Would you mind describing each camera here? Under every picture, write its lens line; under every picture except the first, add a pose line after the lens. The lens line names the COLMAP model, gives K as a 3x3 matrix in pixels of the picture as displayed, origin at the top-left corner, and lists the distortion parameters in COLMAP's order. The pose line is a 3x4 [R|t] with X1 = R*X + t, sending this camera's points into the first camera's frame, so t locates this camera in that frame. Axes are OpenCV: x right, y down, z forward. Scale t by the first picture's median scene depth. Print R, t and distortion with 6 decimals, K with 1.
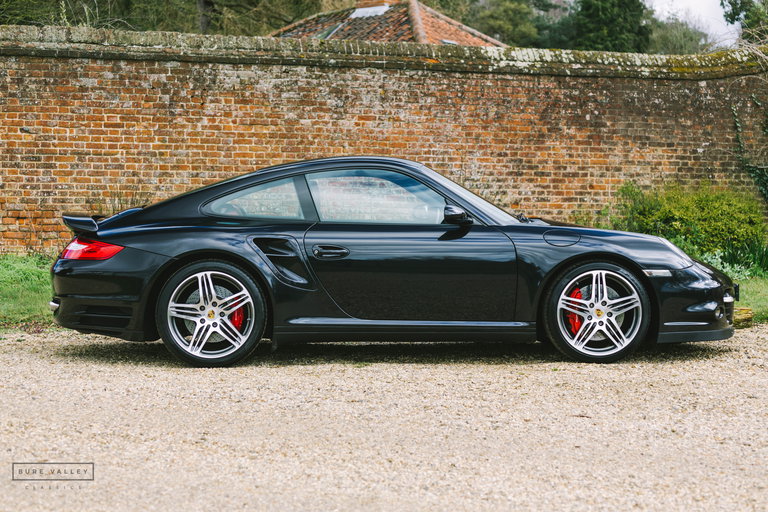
lens RADIAL K [[1526.7, 0, 384.0], [0, 1526.7, 256.0], [0, 0, 1]] dist [-0.059097, -0.255718]
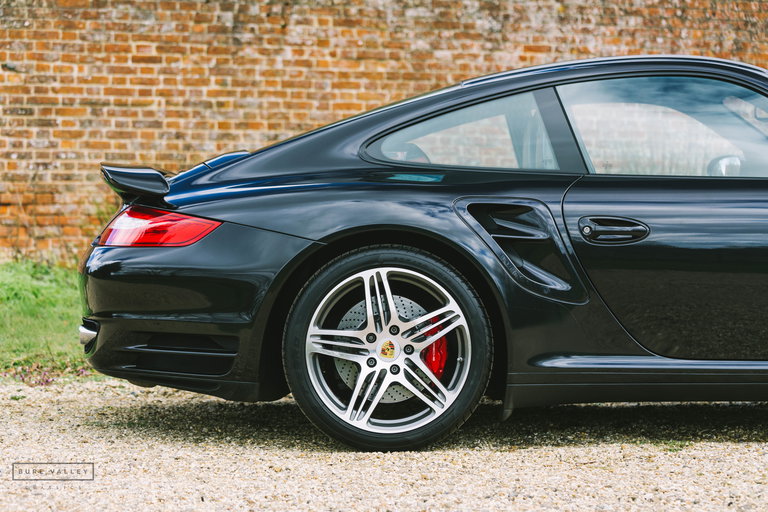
lens RADIAL K [[2035.7, 0, 384.0], [0, 2035.7, 256.0], [0, 0, 1]] dist [-0.061752, -0.801593]
pose [[0.999188, -0.002676, -0.040193, -0.044132], [0.002185, 0.999922, -0.012268, 0.007491], [0.040223, 0.012170, 0.999117, 0.153226]]
